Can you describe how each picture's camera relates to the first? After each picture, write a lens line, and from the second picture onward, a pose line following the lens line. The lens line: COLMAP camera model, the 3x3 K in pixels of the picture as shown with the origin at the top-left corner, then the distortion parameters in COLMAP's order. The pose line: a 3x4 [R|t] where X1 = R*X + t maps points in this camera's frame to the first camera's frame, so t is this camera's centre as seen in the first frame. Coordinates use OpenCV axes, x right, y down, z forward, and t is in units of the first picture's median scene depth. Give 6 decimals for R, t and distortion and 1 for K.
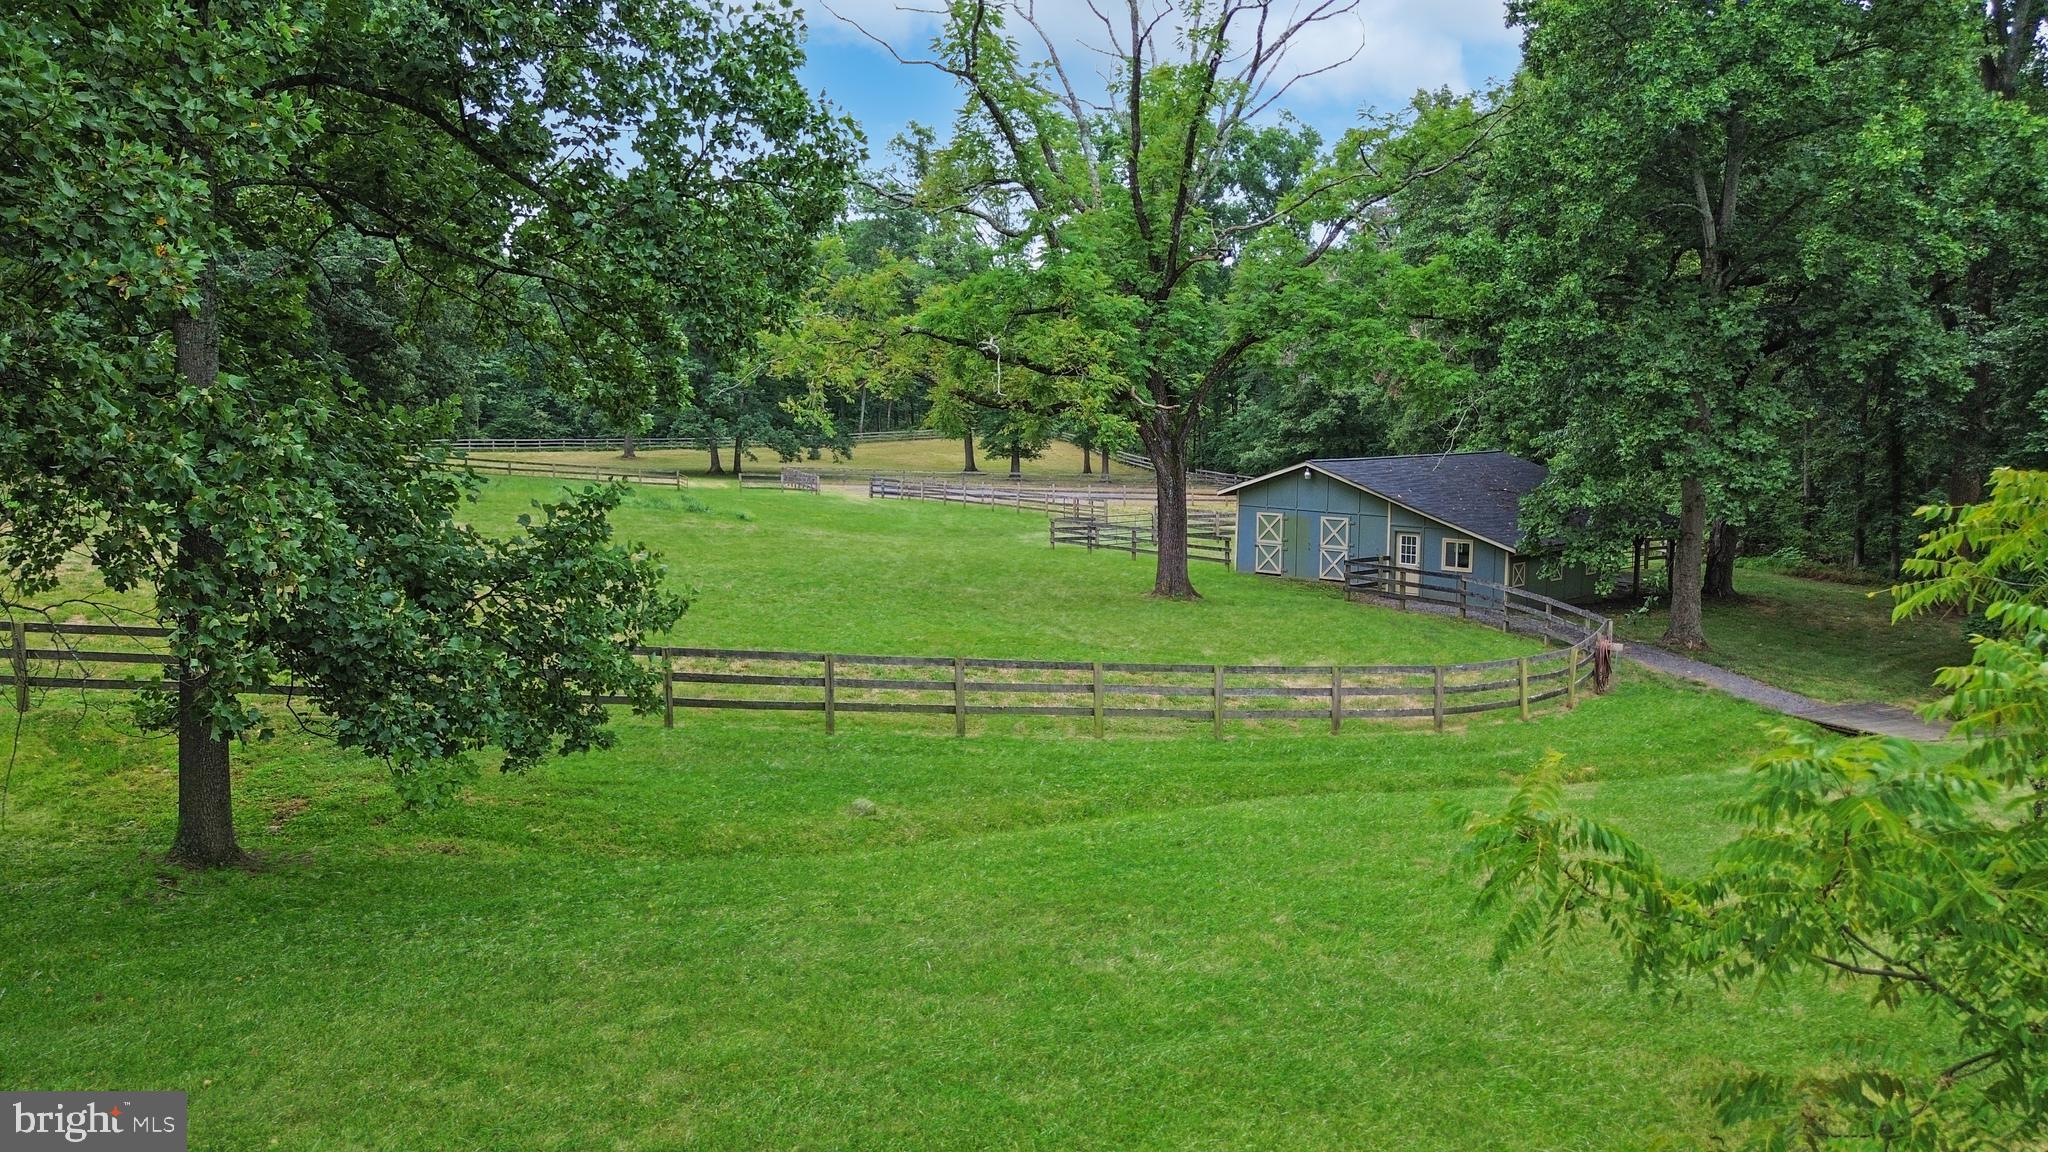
lens RADIAL K [[1459.6, 0, 1024.4], [0, 1459.6, 581.4], [0, 0, 1]] dist [0.075104, -0.073562]
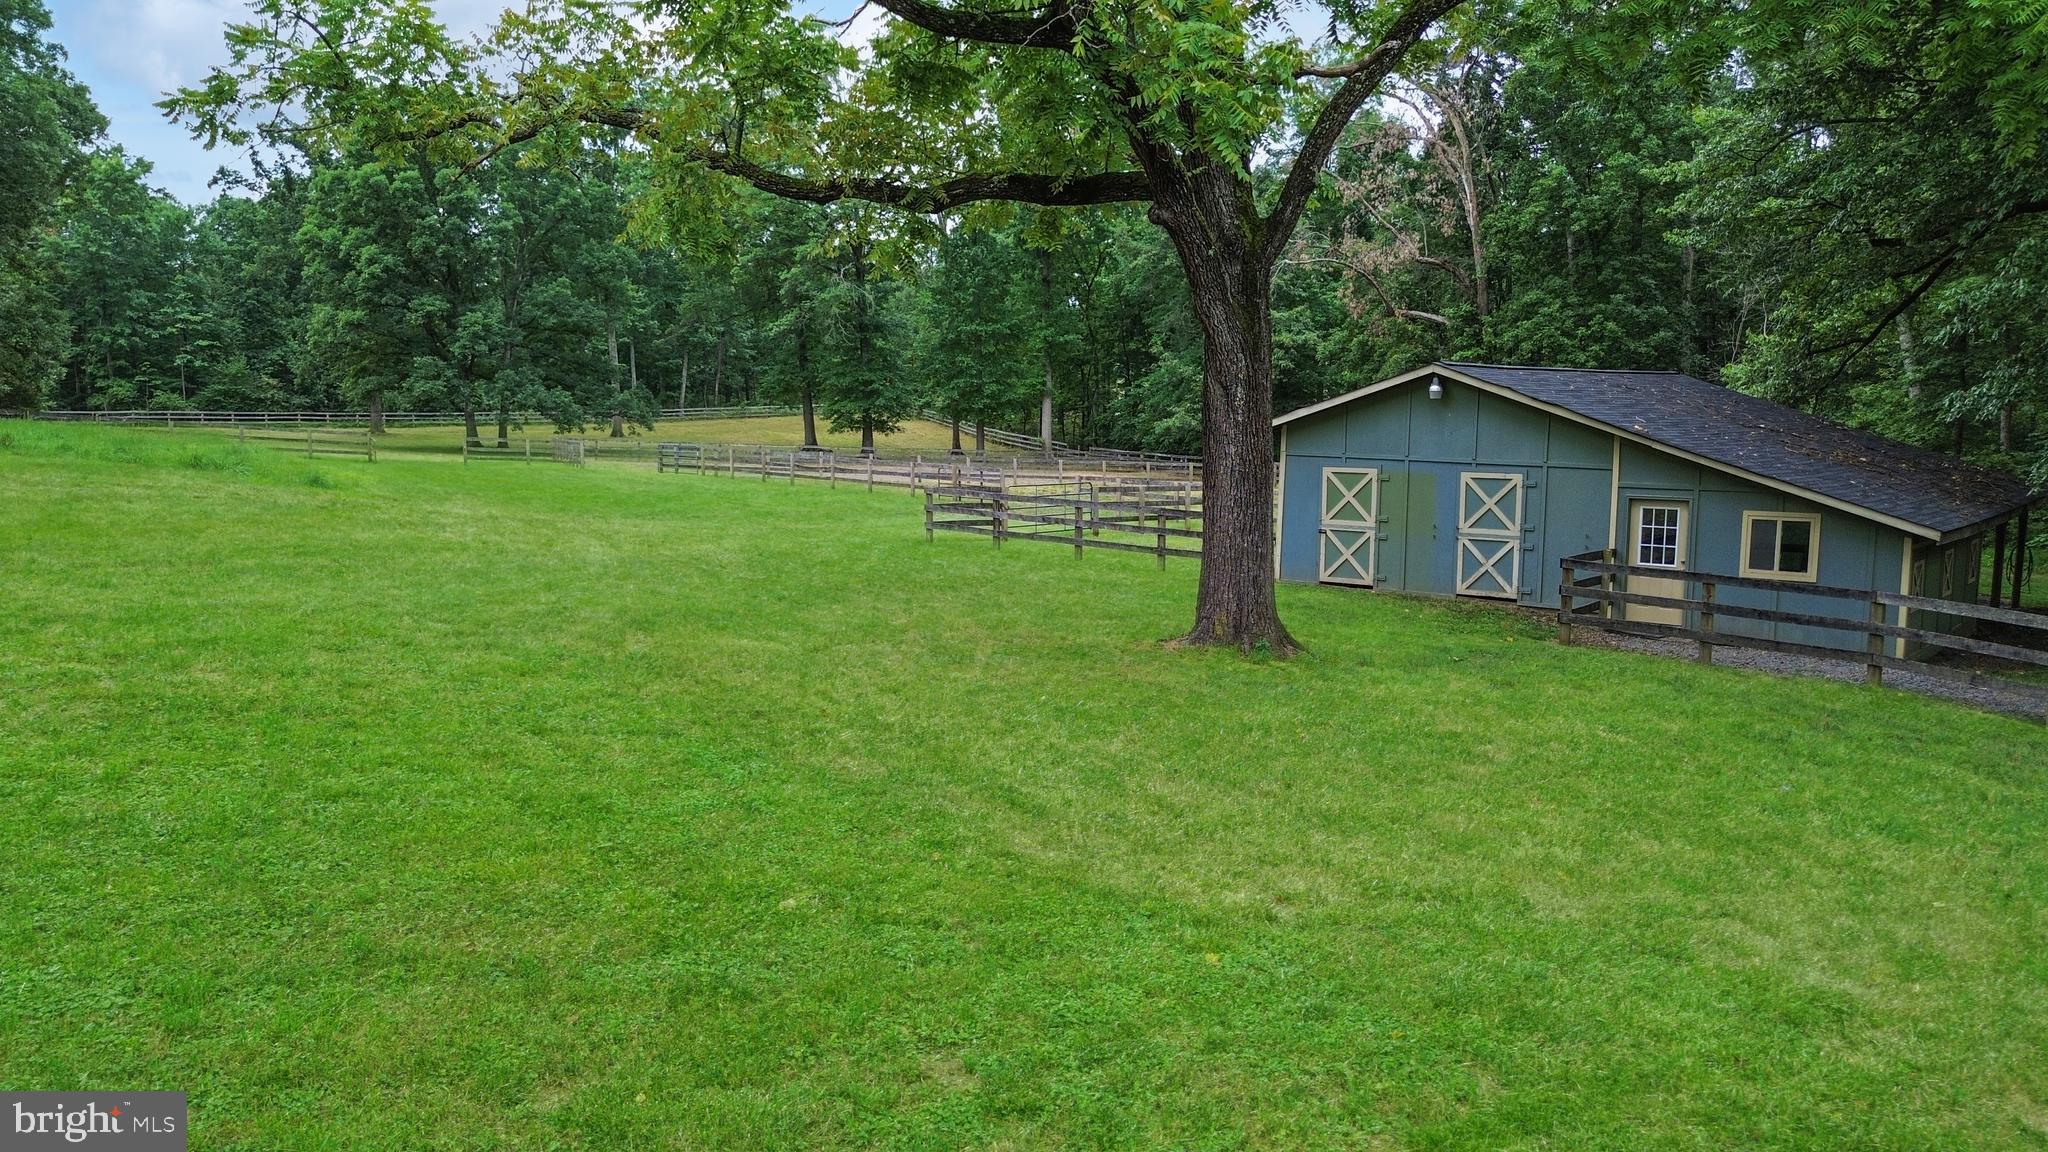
lens RADIAL K [[1459.6, 0, 1024.4], [0, 1459.6, 581.4], [0, 0, 1]] dist [0.075104, -0.073562]
pose [[0.995154, -0.009158, 0.097902, 0.000350], [0.009014, 0.999958, 0.001919, -0.006048], [-0.097916, -0.001028, 0.995194, 0.351986]]
